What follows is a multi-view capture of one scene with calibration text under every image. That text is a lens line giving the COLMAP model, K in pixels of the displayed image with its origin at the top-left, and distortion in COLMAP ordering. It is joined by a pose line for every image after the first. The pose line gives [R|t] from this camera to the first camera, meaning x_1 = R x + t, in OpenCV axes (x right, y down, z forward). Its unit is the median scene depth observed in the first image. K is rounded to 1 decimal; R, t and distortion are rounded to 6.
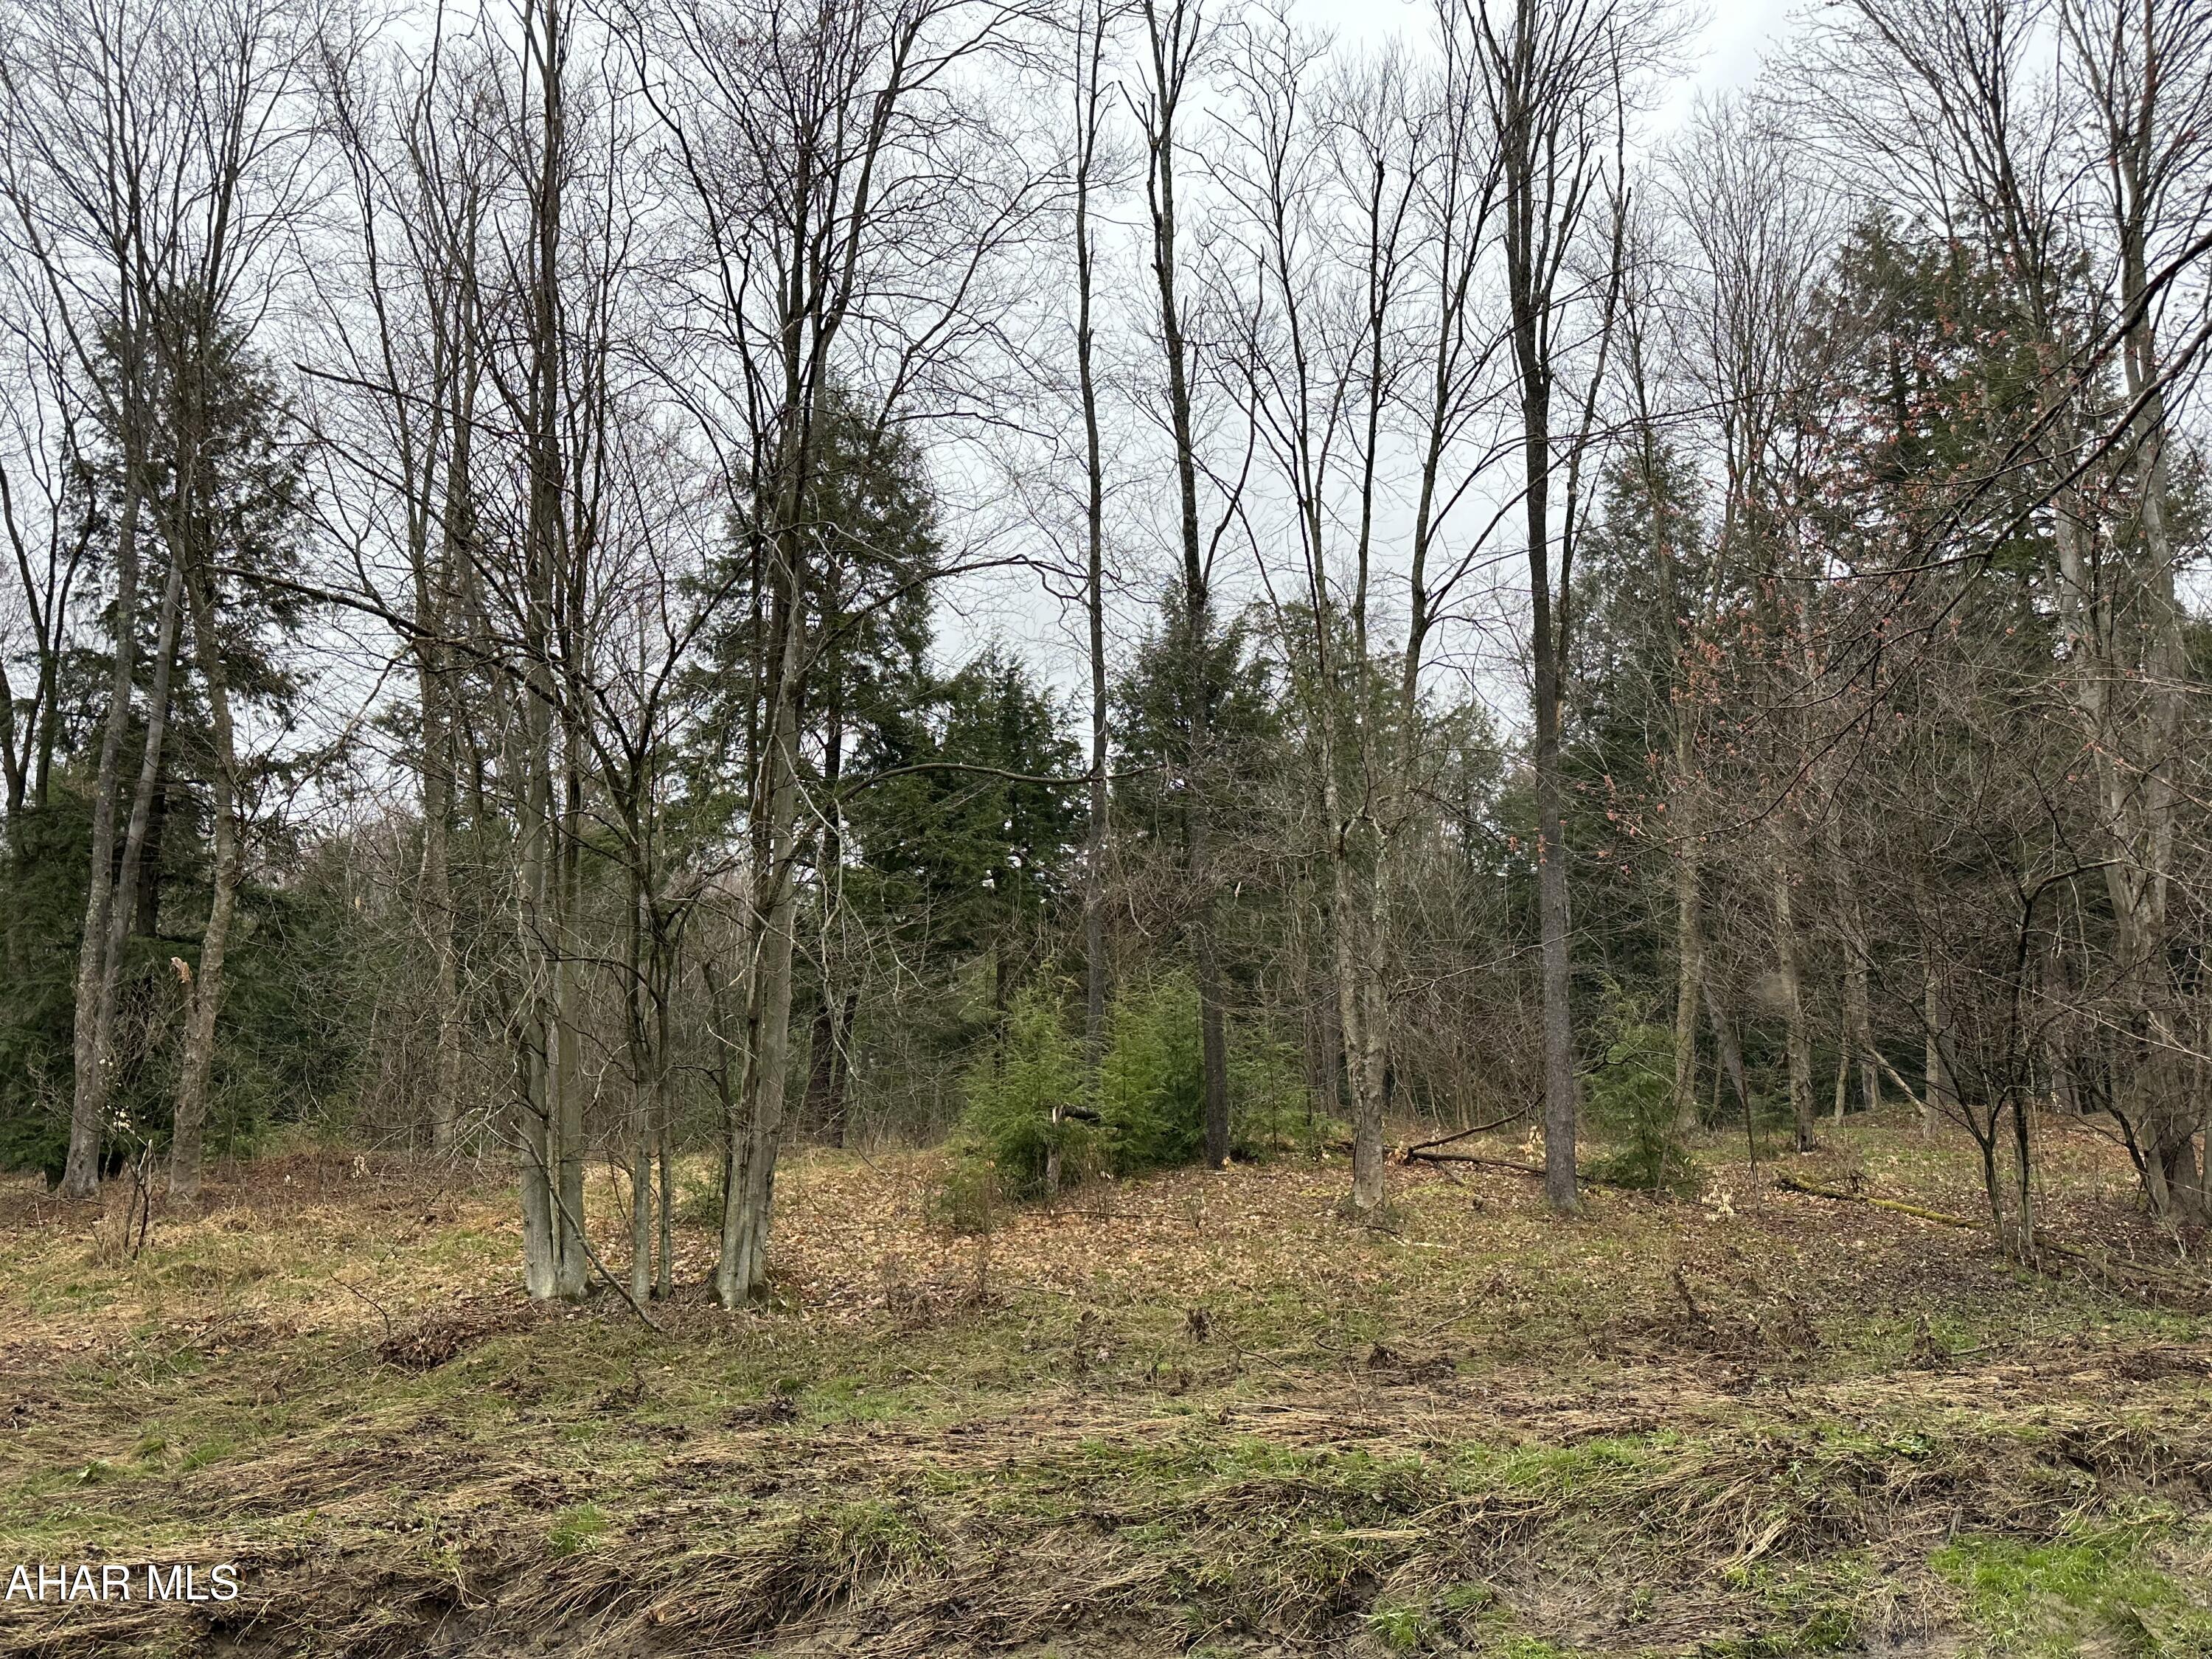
lens RADIAL K [[1556.5, 0, 1106.0], [0, 1556.5, 829.5], [0, 0, 1]] dist [-0.000644, -0.004606]
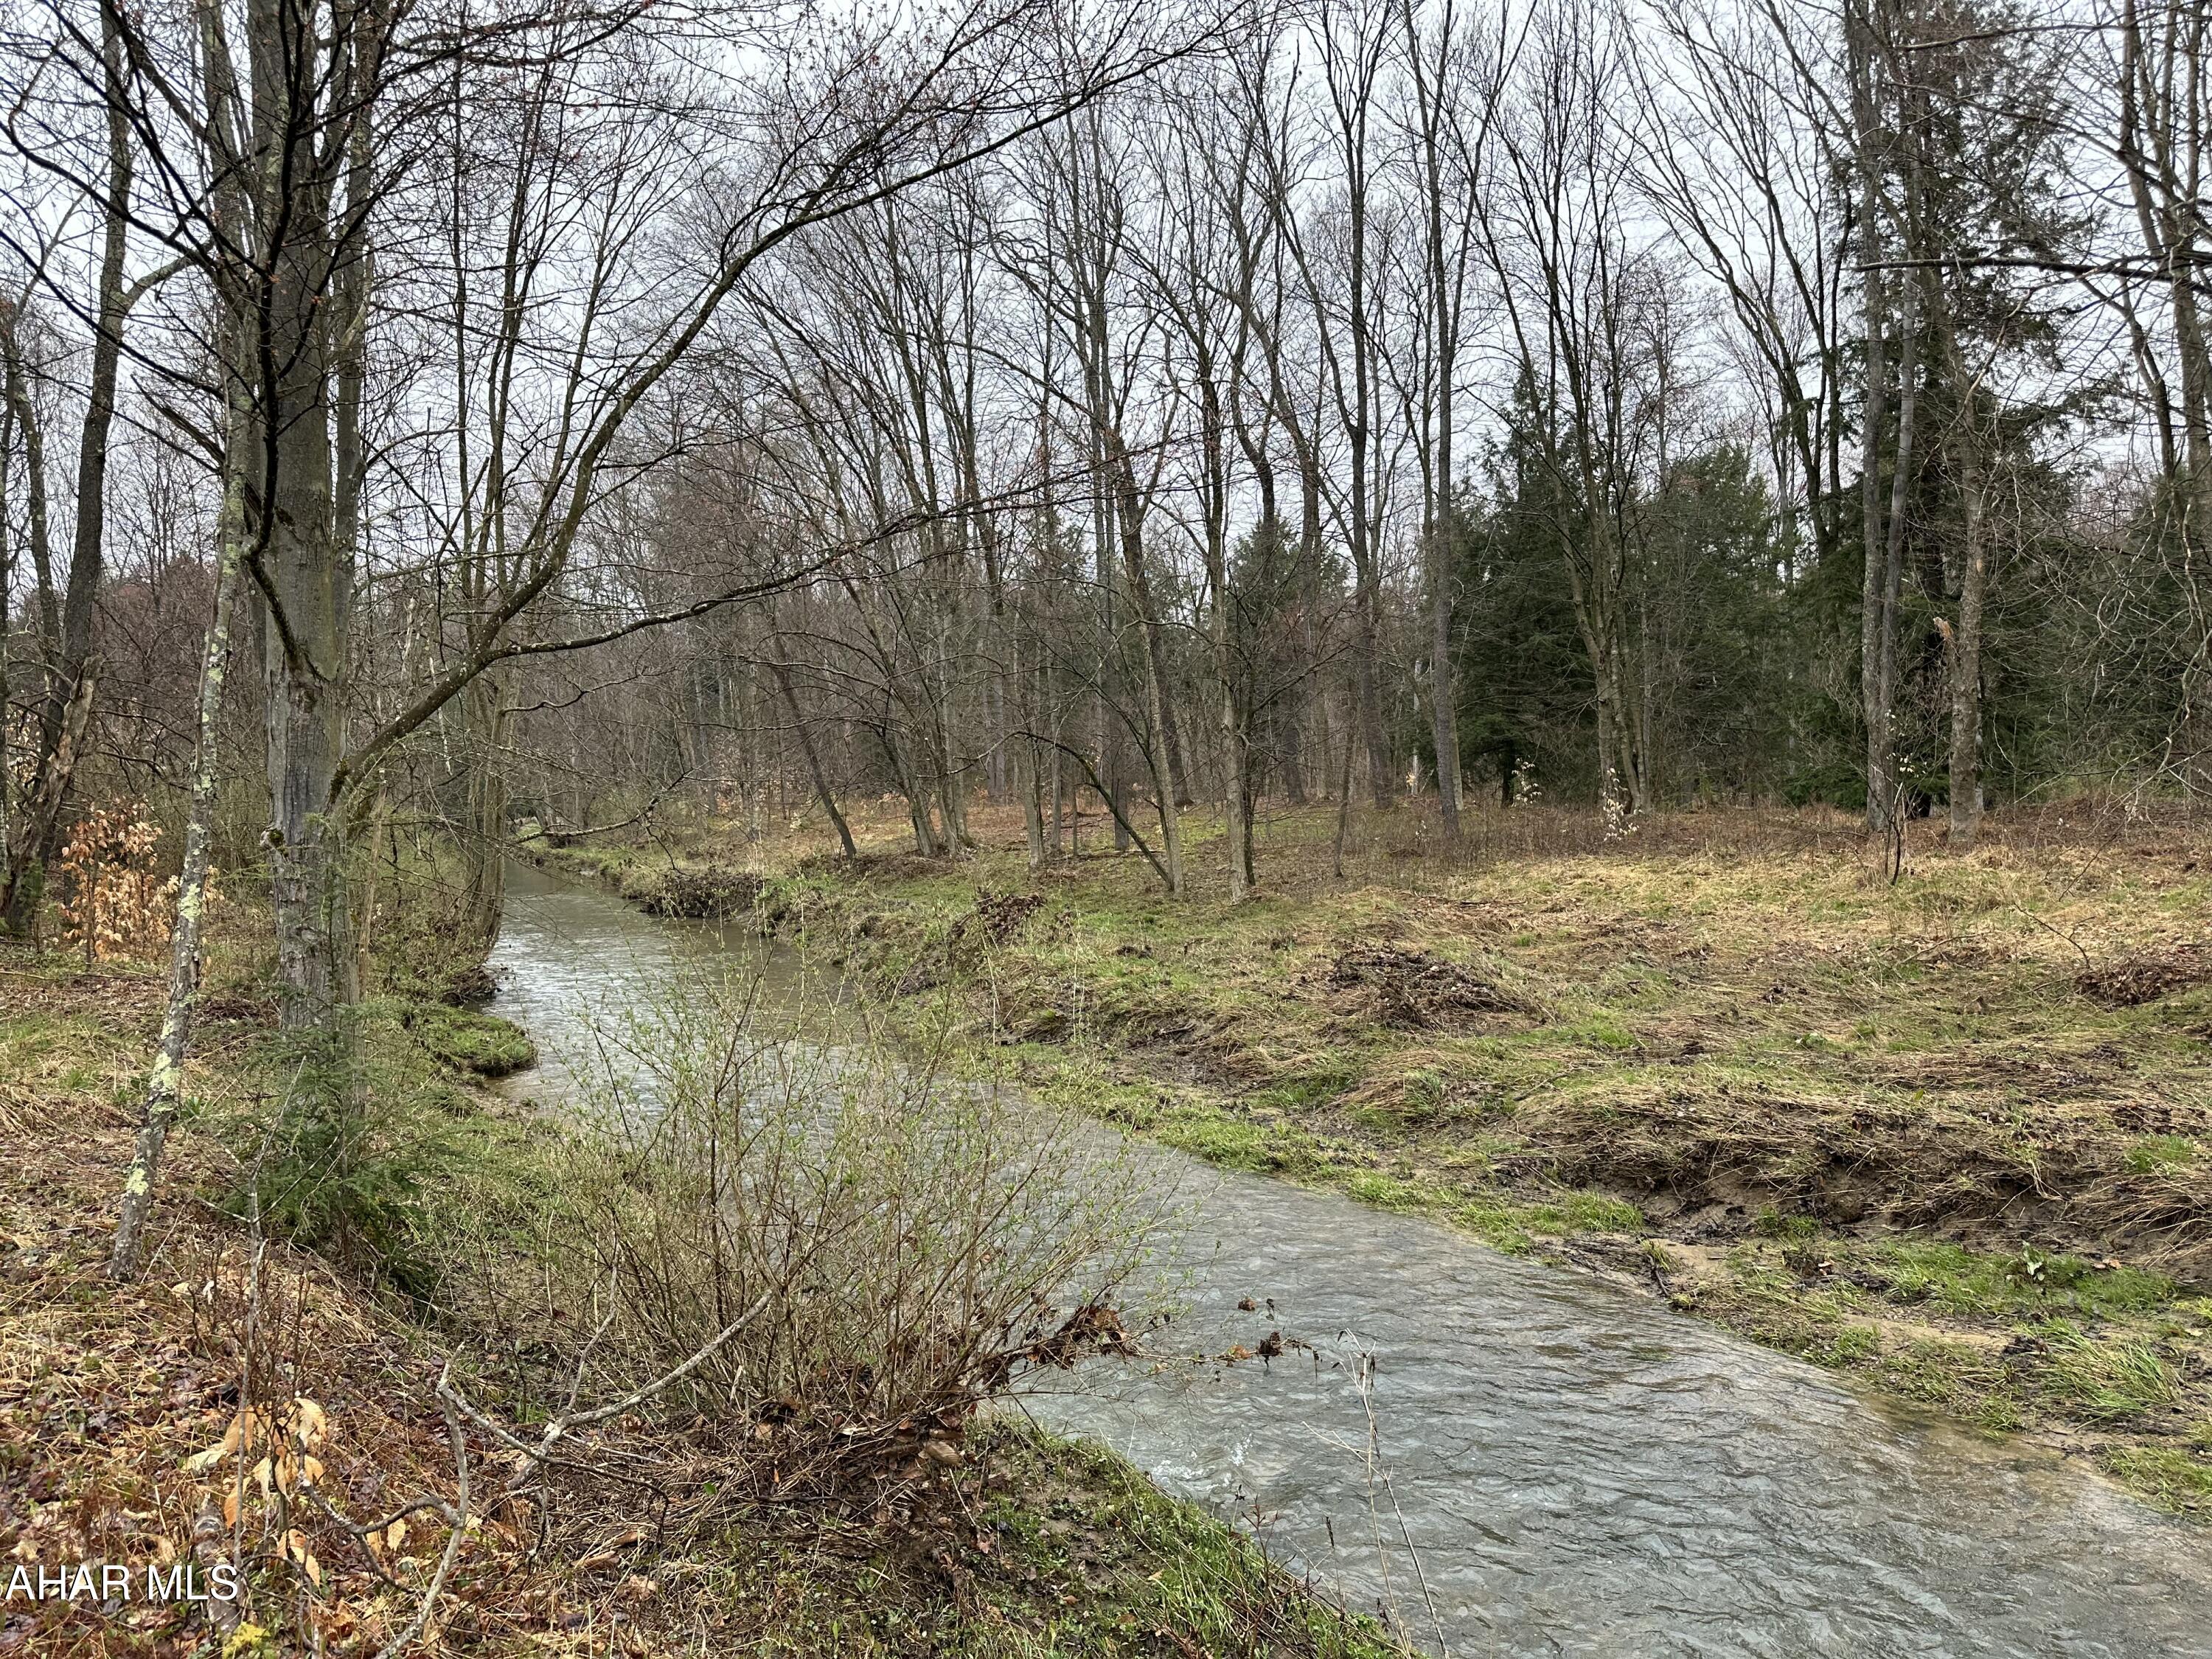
lens RADIAL K [[1556.5, 0, 1106.0], [0, 1556.5, 829.5], [0, 0, 1]] dist [-0.000644, -0.004606]
pose [[0.459630, 0.037320, -0.887326, 0.137571], [0.161798, 0.978878, 0.124981, -0.002453], [0.873248, -0.201012, 0.443884, -0.014850]]
